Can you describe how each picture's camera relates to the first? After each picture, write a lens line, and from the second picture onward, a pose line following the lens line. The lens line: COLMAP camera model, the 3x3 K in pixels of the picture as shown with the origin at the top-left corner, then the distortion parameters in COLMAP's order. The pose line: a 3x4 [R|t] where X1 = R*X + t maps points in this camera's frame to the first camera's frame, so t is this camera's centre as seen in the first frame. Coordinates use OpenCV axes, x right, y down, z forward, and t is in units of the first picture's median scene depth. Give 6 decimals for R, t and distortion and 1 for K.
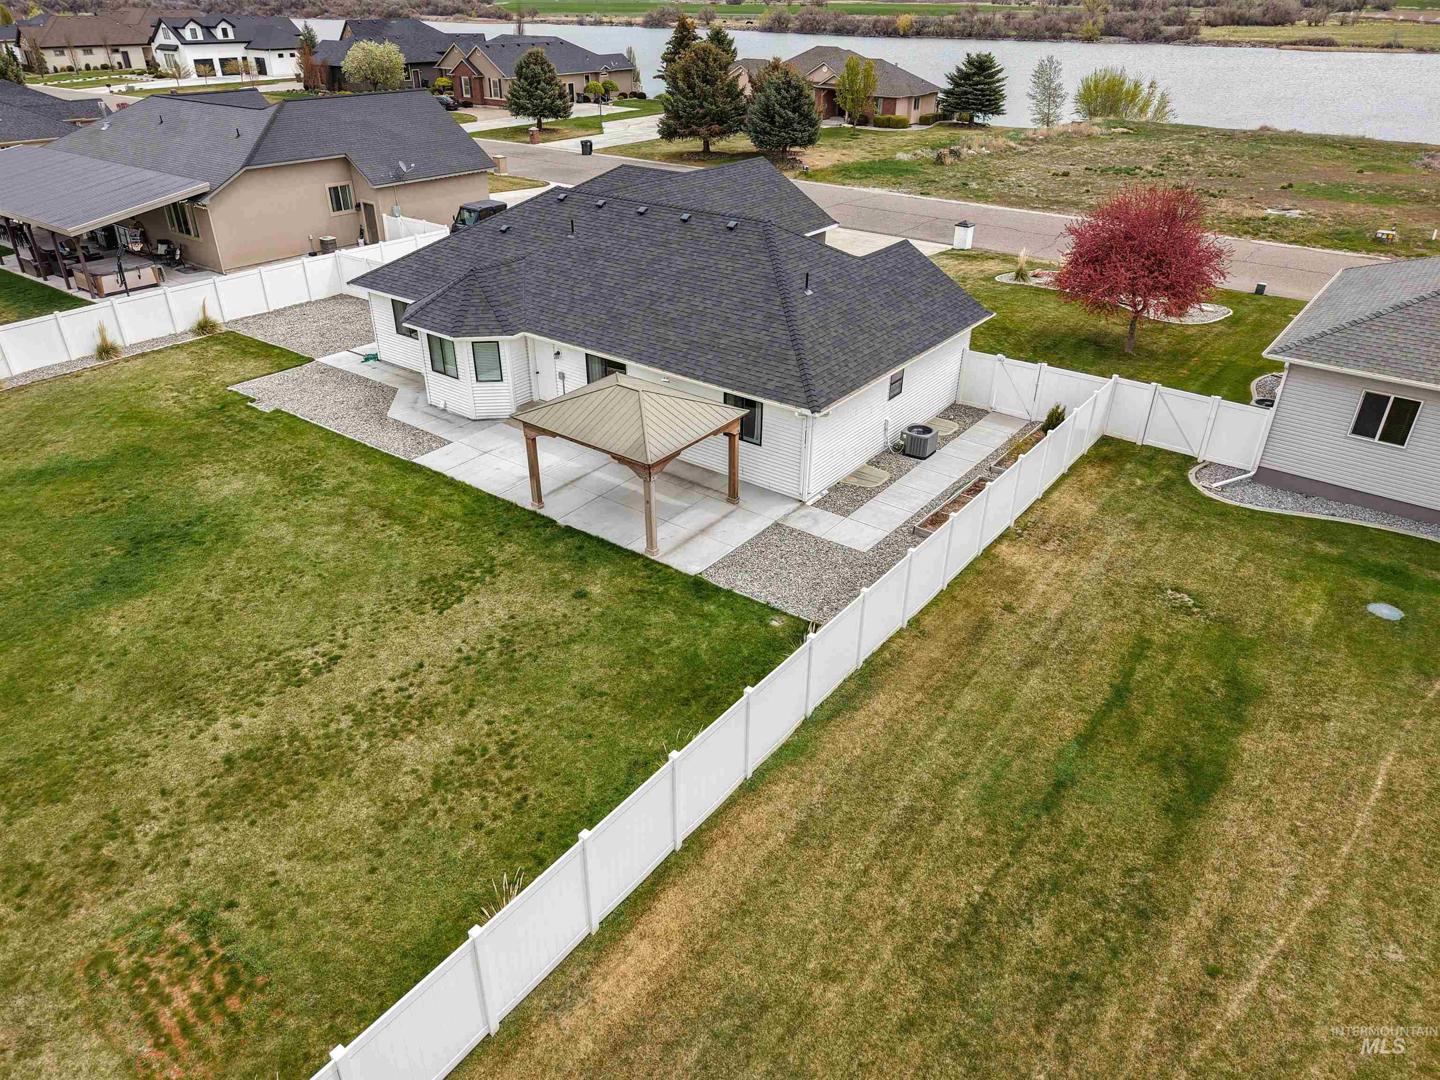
lens RADIAL K [[962.2, 0, 710.4], [0, 962.2, 542.2], [0, 0, 1]] dist [0.032791, -0.039189]
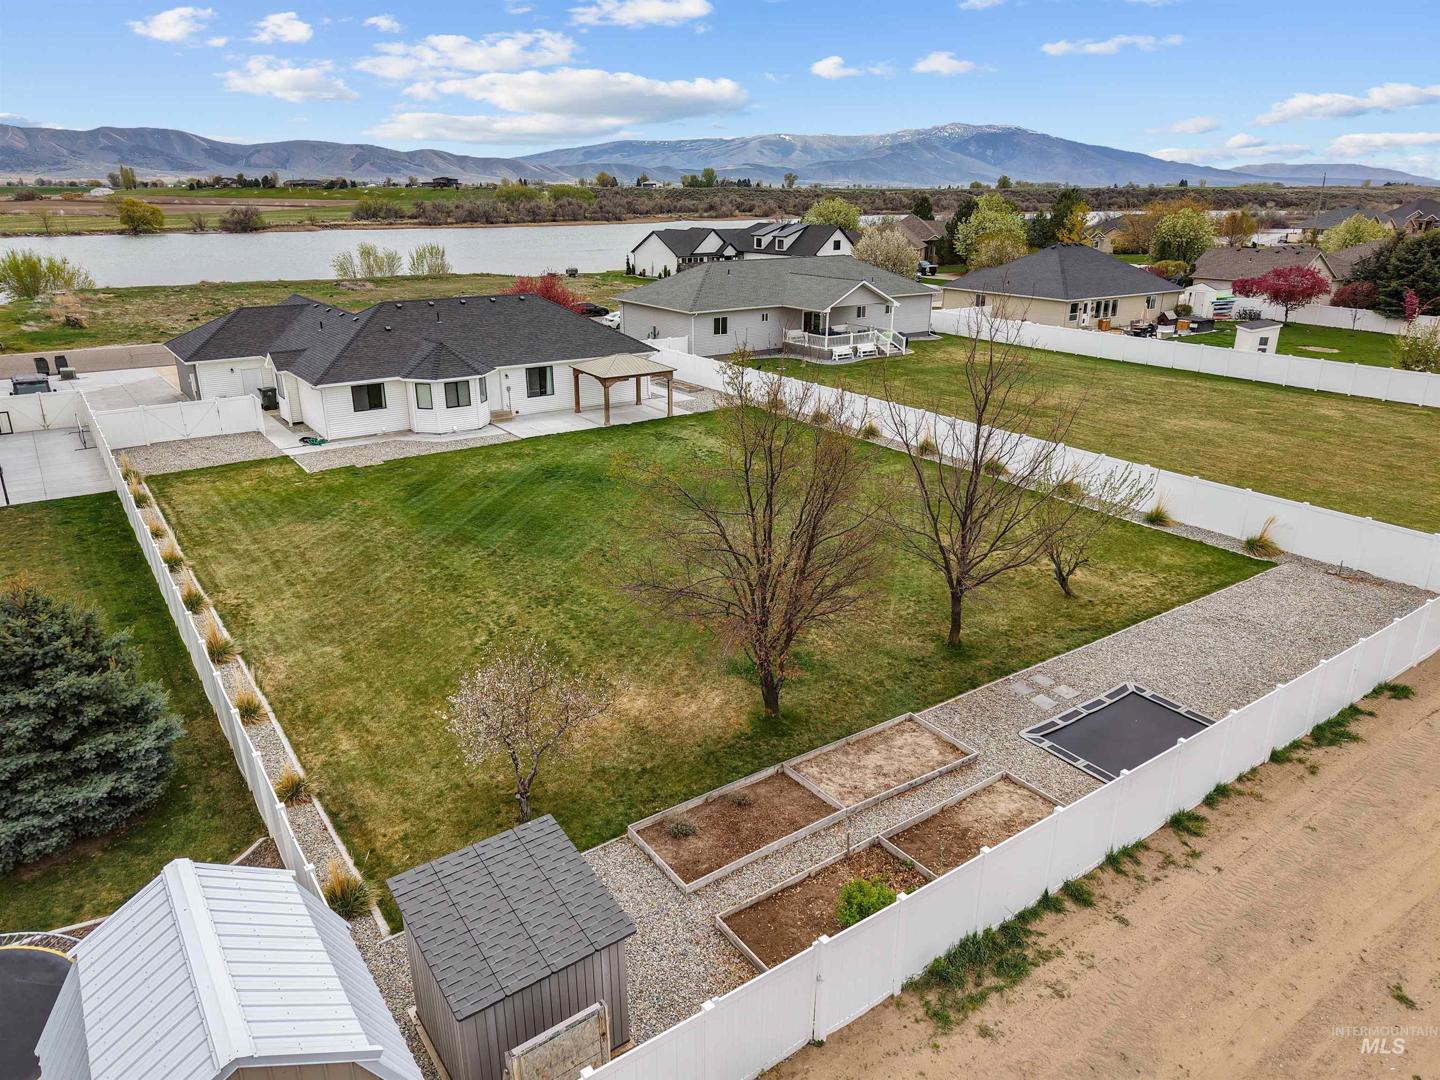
lens RADIAL K [[962.2, 0, 710.4], [0, 962.2, 542.2], [0, 0, 1]] dist [0.032791, -0.039189]
pose [[0.298777, -0.329513, 0.895630, -1.581266], [0.471775, 0.866798, 0.161523, -0.039052], [-0.829554, 0.374276, 0.414436, 0.076255]]
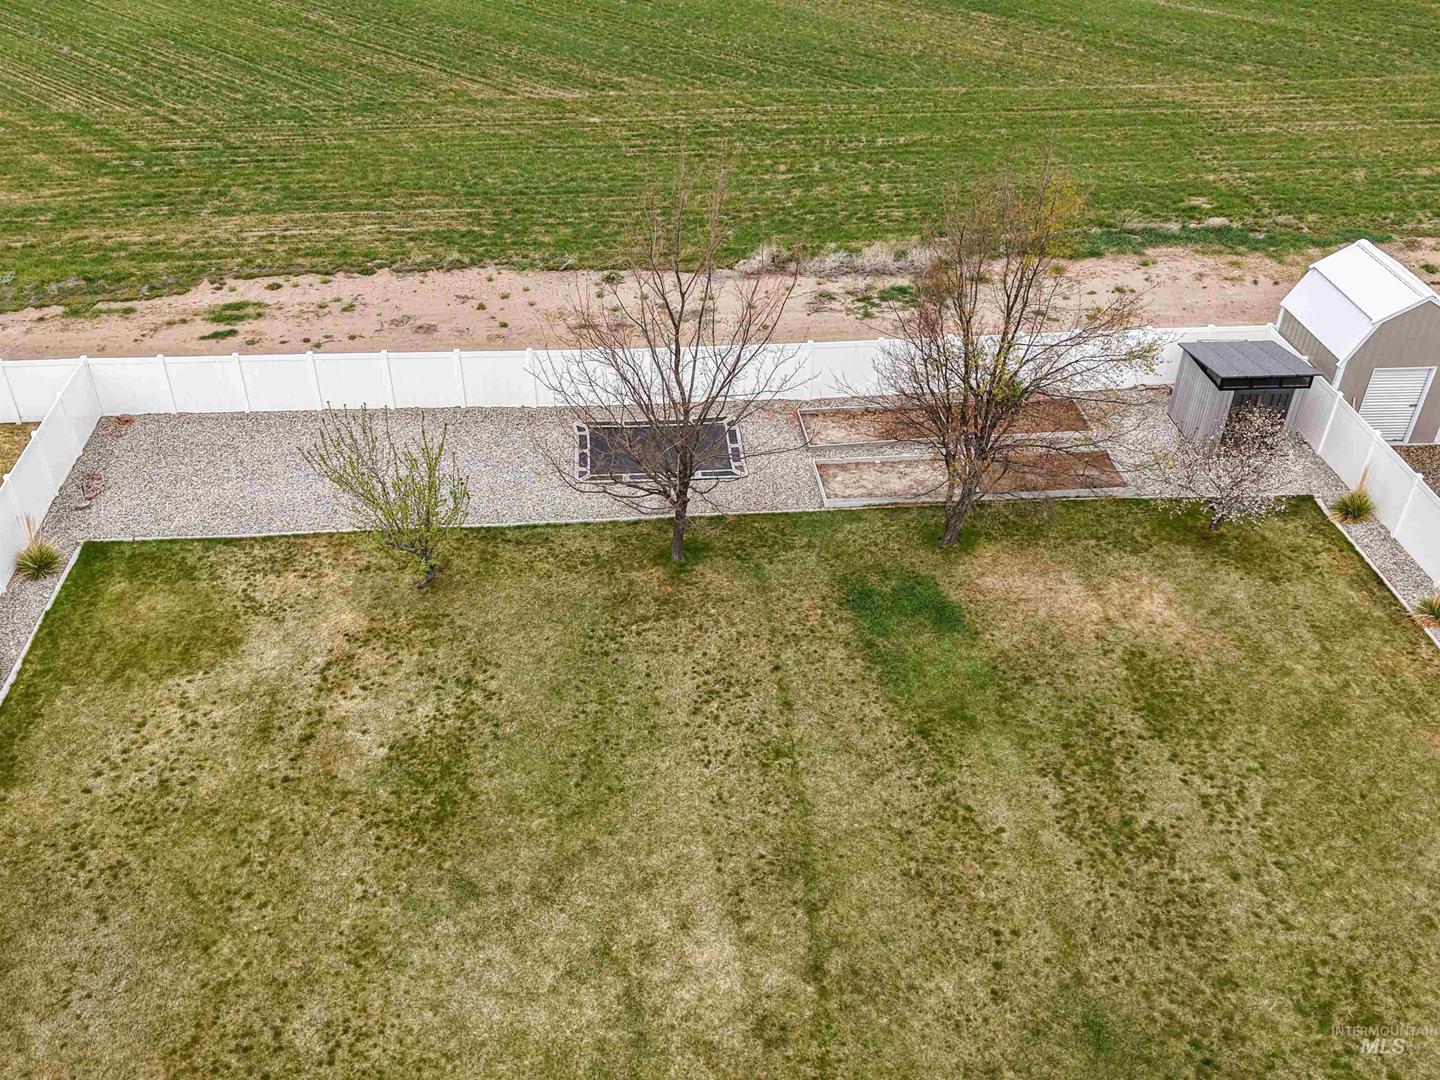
lens RADIAL K [[1377.1, 0, 698.1], [0, 1377.1, 504.3], [0, 0, 1]] dist [0.022115, -0.009208]
pose [[-0.747217, 0.356437, -0.560909, -0.263881], [-0.341341, 0.518335, 0.784102, -0.540791], [0.570222, 0.777355, -0.265642, 0.521893]]
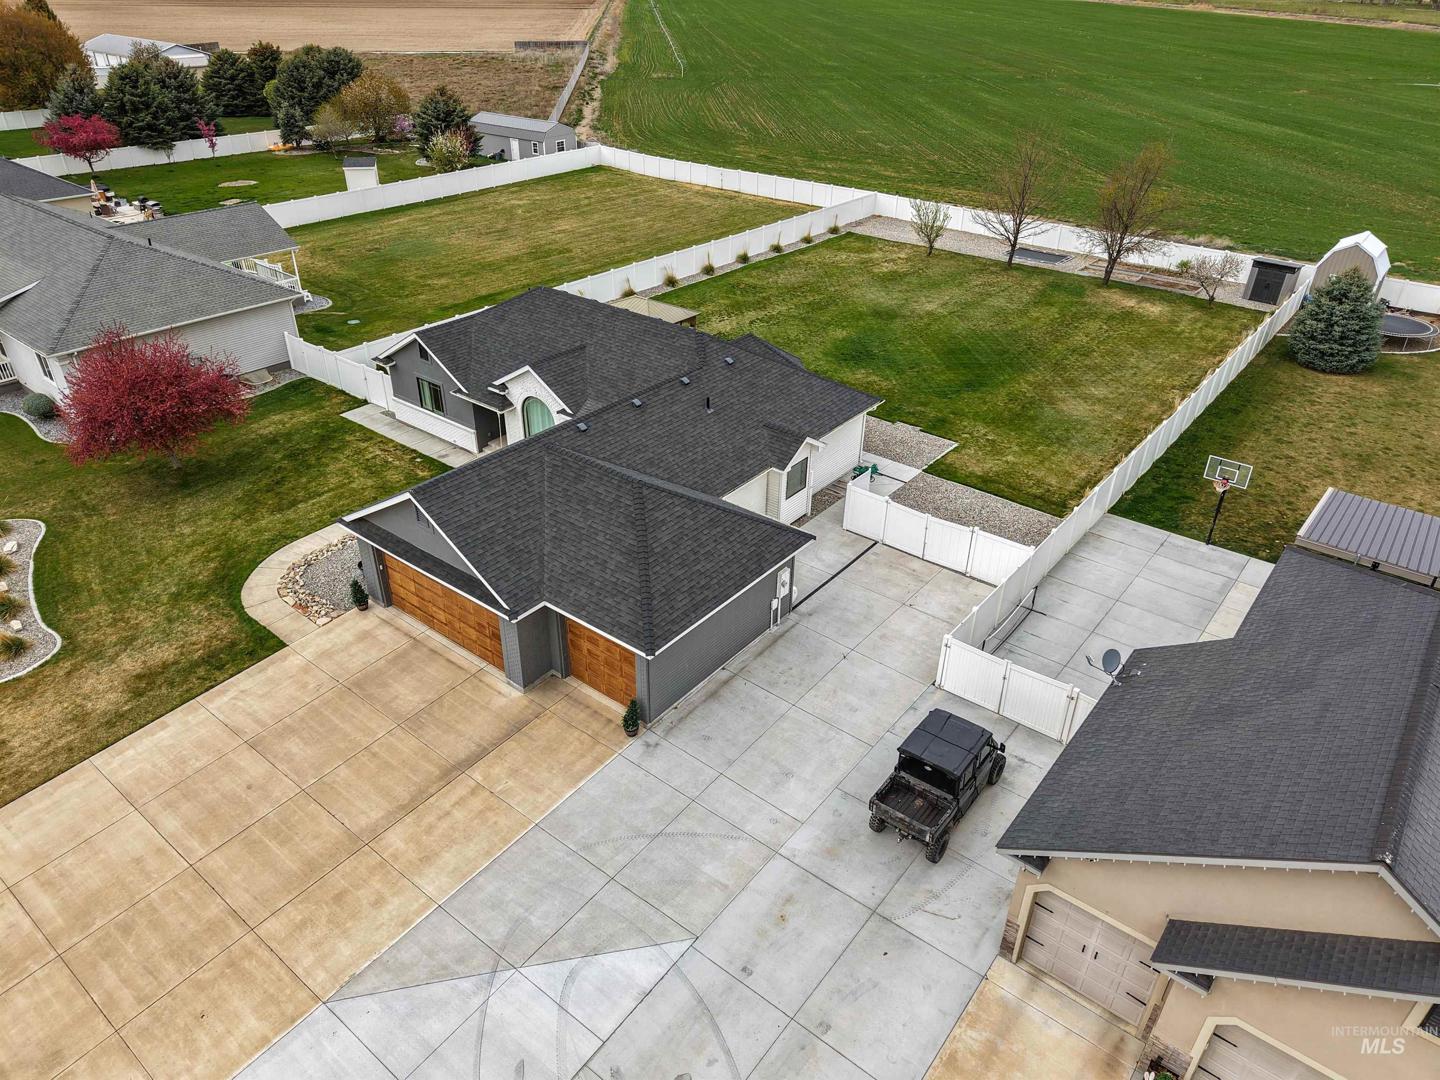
lens RADIAL K [[968.0, 0, 707.5], [0, 968.0, 535.2], [0, 0, 1]] dist [0.007221, -0.006575]
pose [[-0.999489, -0.027960, 0.015508, -0.200439], [-0.000063, 0.486753, 0.873540, -1.276639], [-0.031973, 0.873092, -0.486506, 1.823742]]
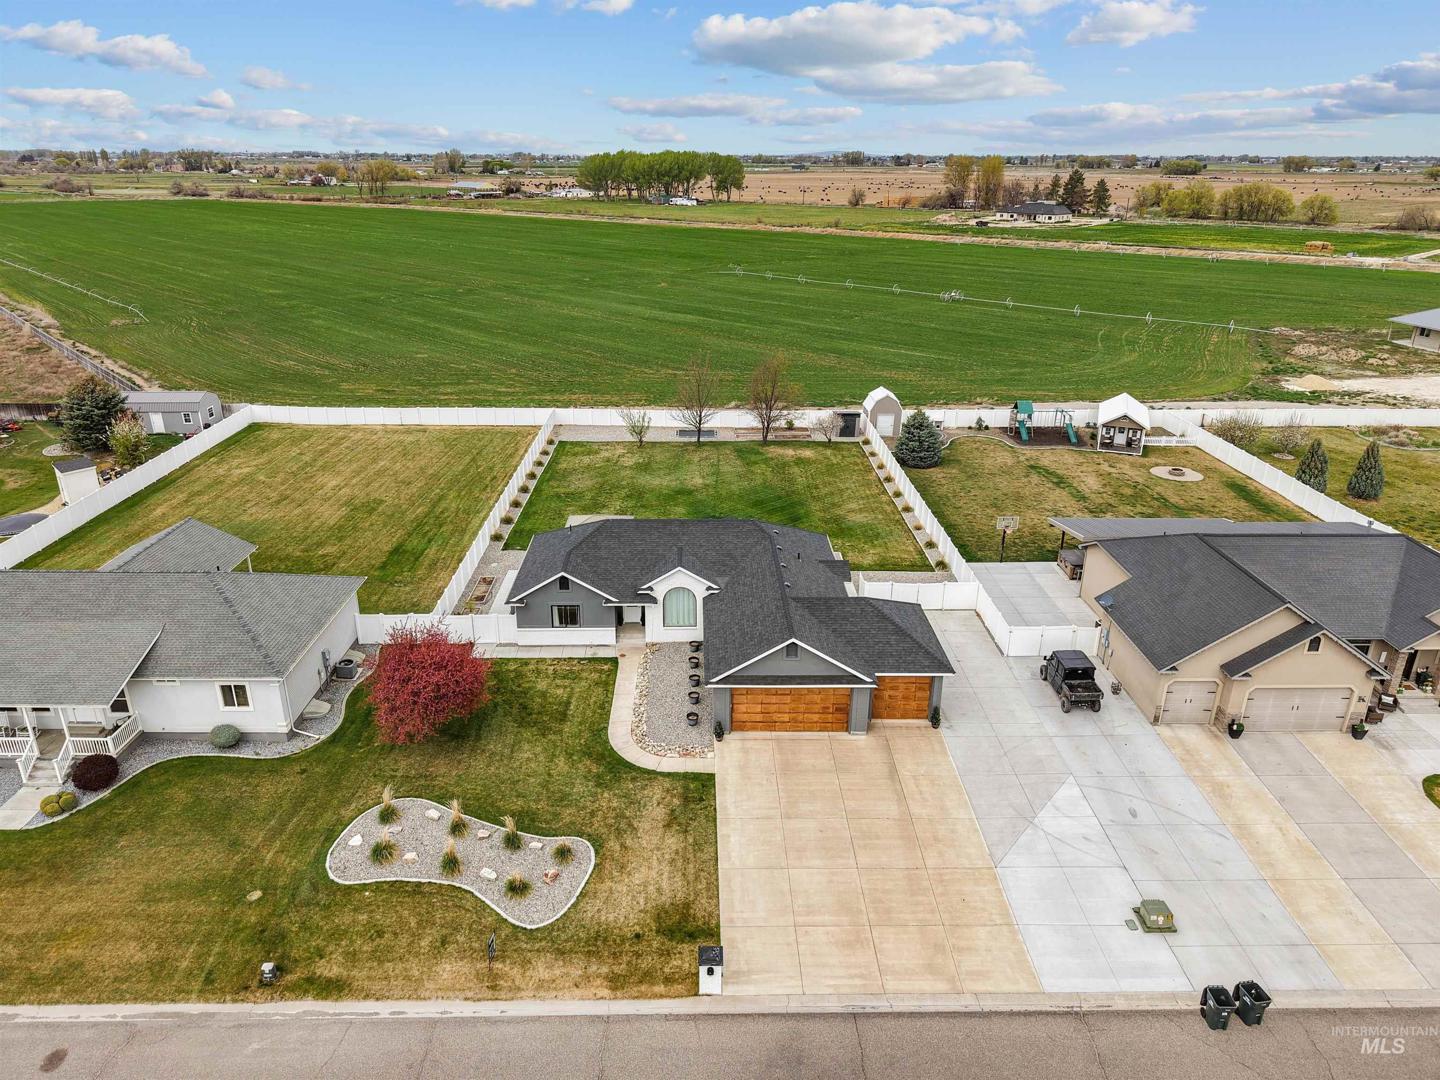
lens RADIAL K [[962.2, 0, 710.4], [0, 962.2, 542.2], [0, 0, 1]] dist [0.032791, -0.039189]
pose [[-0.786471, 0.219094, -0.577462, 0.952858], [-0.315549, 0.661197, 0.680623, -1.565404], [0.530936, 0.717507, -0.450877, 1.855367]]
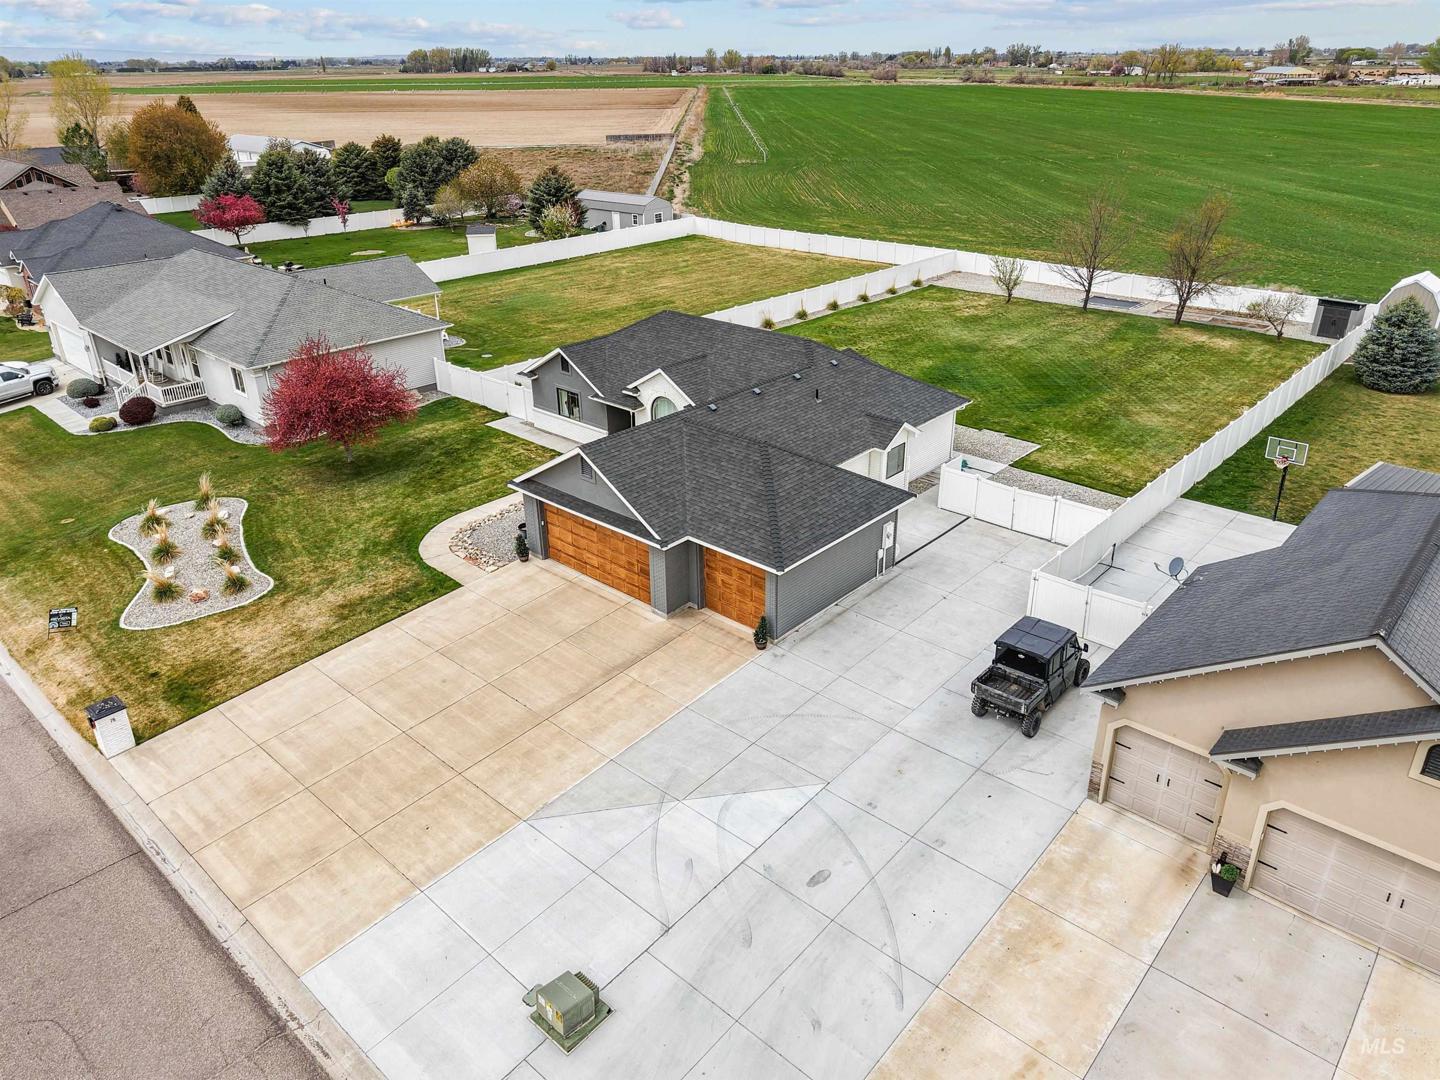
lens RADIAL K [[1002.7, 0, 721.4], [0, 1002.7, 490.6], [0, 0, 1]] dist [0.017896, -0.022465]
pose [[-0.996647, -0.027411, 0.077096, -0.159807], [0.045218, 0.600769, 0.798143, -1.365677], [-0.068194, 0.798953, -0.597515, 2.048364]]
